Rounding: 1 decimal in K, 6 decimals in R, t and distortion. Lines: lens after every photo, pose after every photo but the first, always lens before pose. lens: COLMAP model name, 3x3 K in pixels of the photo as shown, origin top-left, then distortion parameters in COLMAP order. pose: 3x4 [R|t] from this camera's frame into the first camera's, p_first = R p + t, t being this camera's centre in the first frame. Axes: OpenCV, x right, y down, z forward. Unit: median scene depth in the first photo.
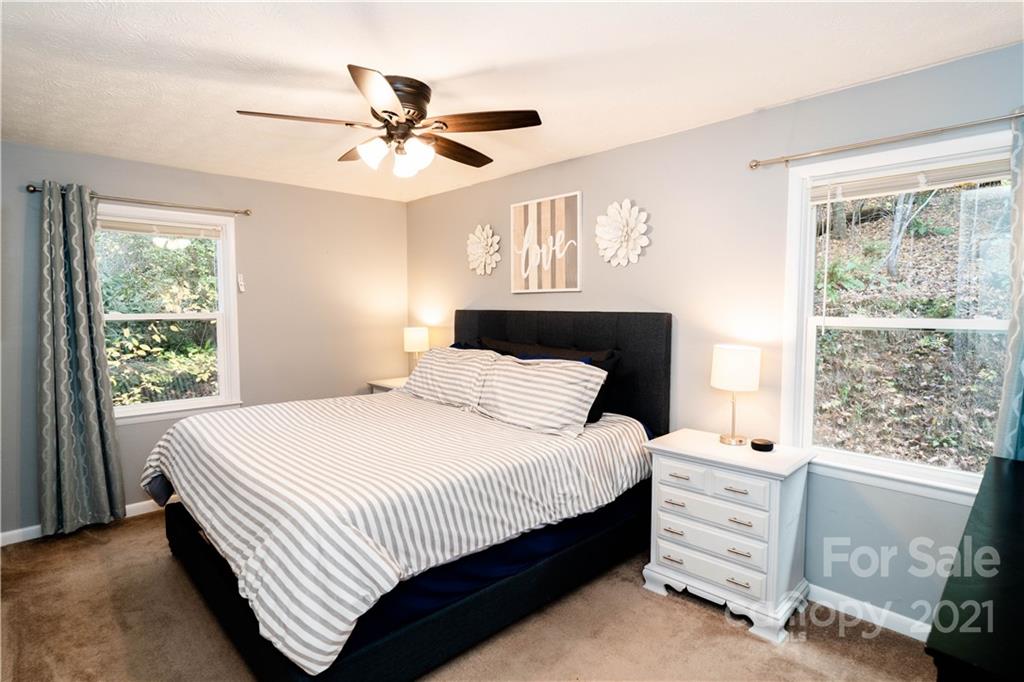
lens RADIAL K [[535.9, 0, 512.0], [0, 535.9, 341.0], [0, 0, 1]] dist [-0.001740, -0.000168]
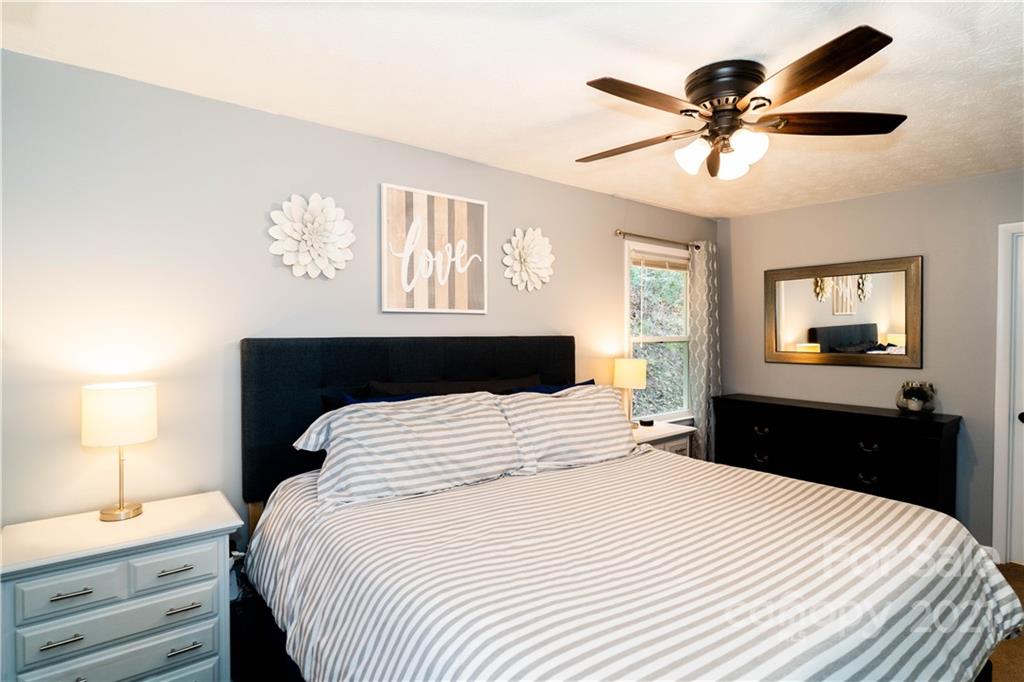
lens RADIAL K [[524.3, 0, 513.5], [0, 524.3, 340.0], [0, 0, 1]] dist [-0.002336, 0.000397]
pose [[0.083678, -0.018311, 0.996325, -0.711836], [0.068553, 0.997568, 0.012576, -0.055452], [-0.994132, 0.067248, 0.084730, 0.855701]]
